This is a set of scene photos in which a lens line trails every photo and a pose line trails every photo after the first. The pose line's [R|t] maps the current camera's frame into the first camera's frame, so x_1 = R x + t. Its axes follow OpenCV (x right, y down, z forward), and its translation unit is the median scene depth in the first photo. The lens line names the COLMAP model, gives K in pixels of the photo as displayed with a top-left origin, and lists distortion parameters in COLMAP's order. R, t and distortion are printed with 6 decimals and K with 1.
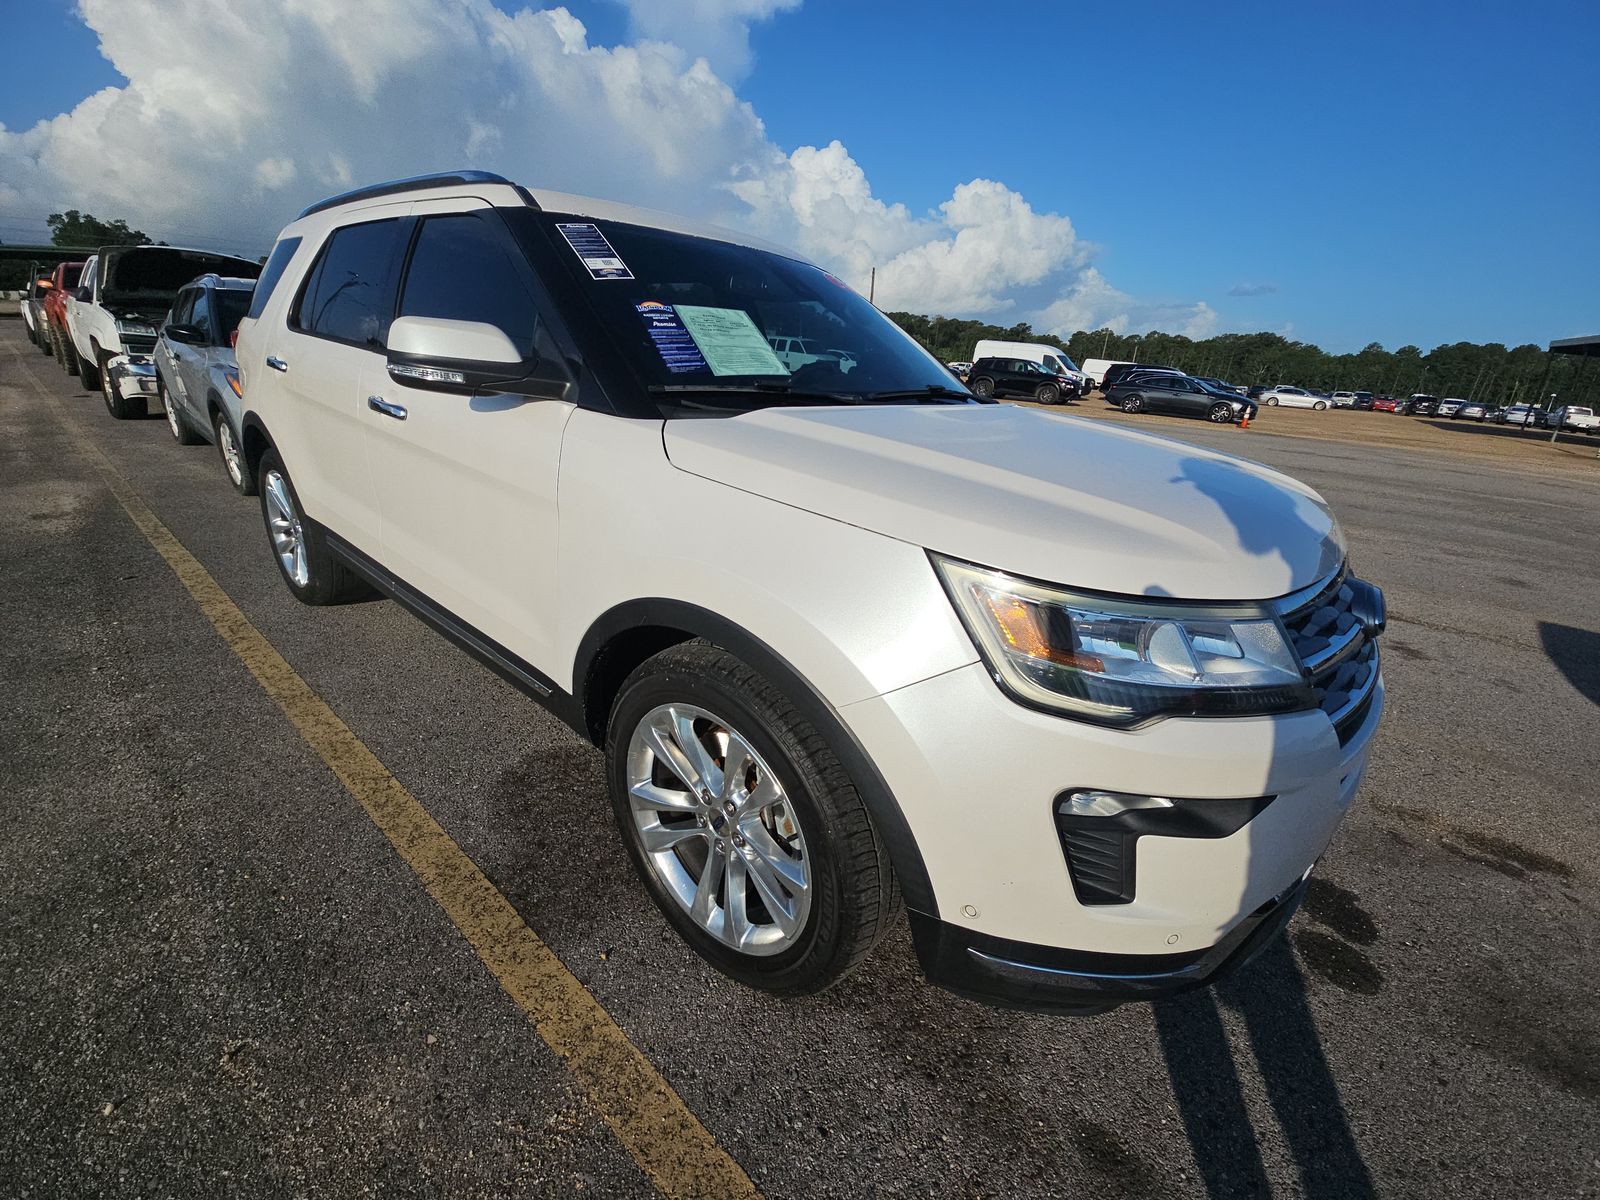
lens RADIAL K [[649.0, 0, 795.4], [0, 649.0, 606.5], [0, 0, 1]] dist [-0.004057, -0.001459]
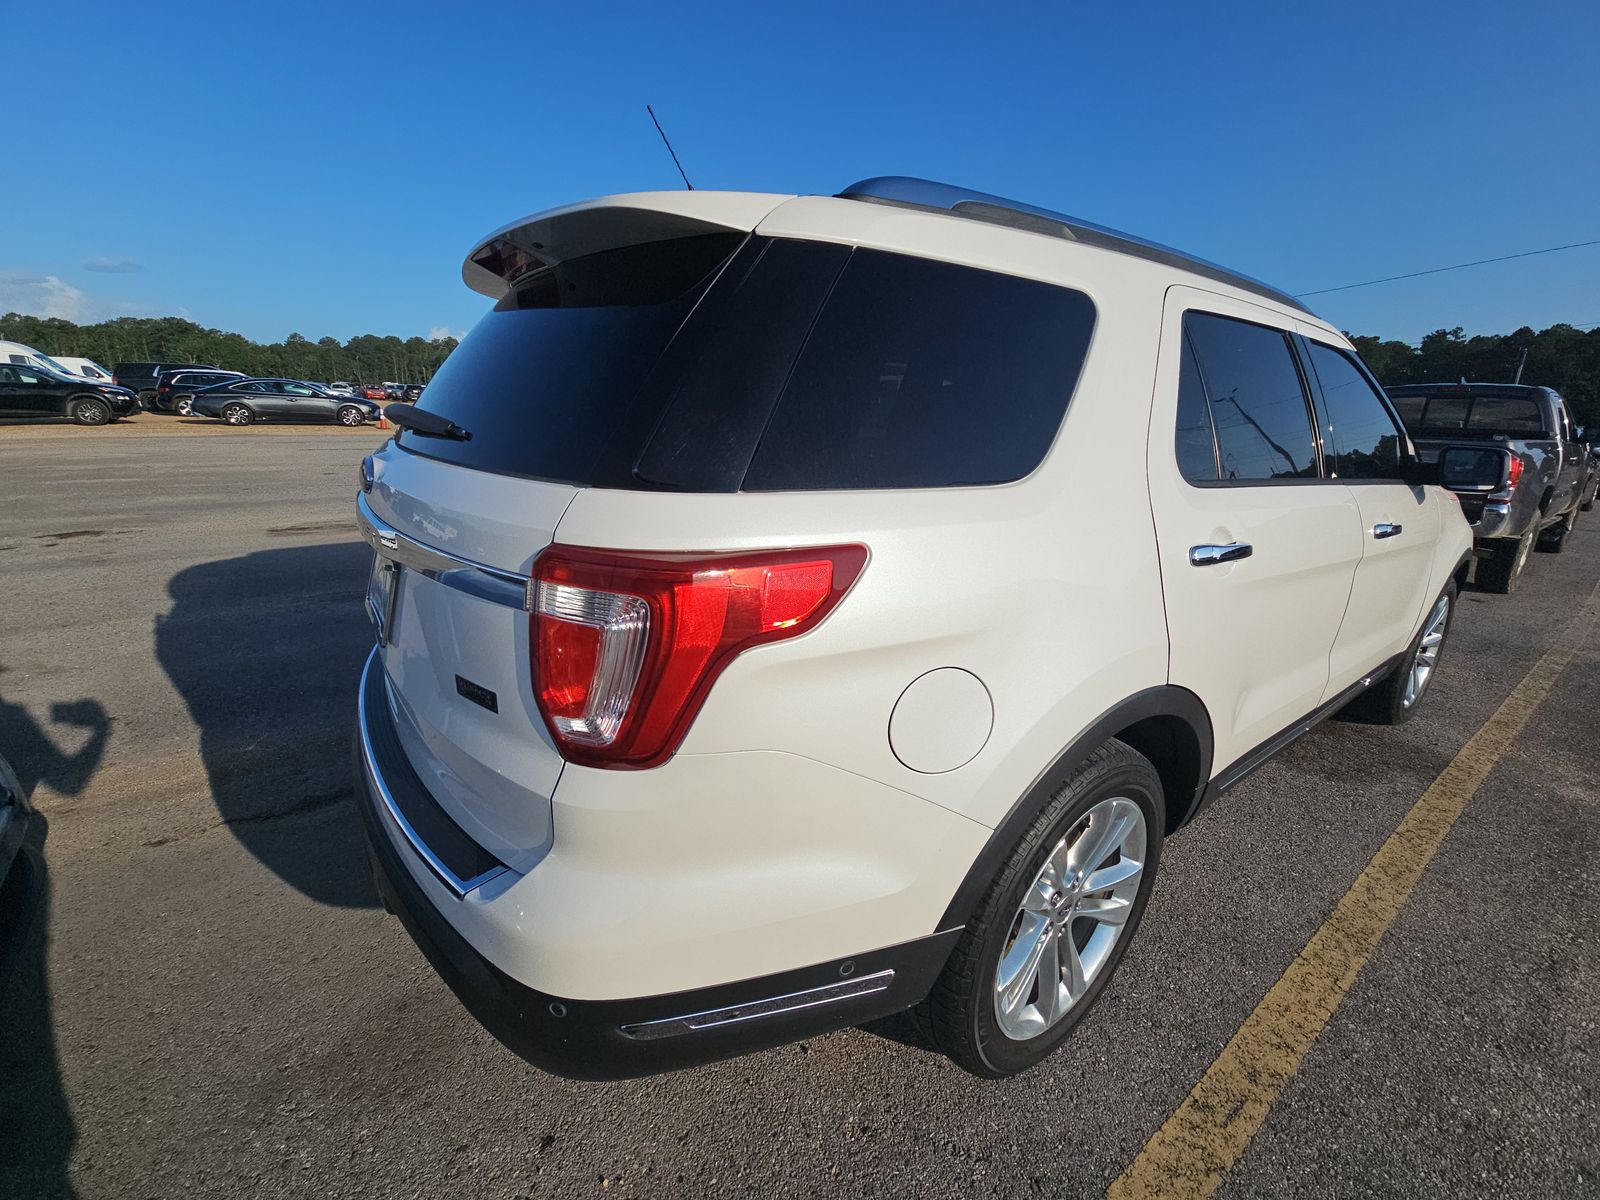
lens RADIAL K [[649.0, 0, 799.4], [0, 649.0, 600.3], [0, 0, 1]] dist [-0.004057, -0.001459]
pose [[0.241062, -0.343267, 0.907776, -0.136028], [0.337320, 0.906679, 0.253276, -0.058200], [-0.910002, 0.245156, 0.334357, 0.113004]]
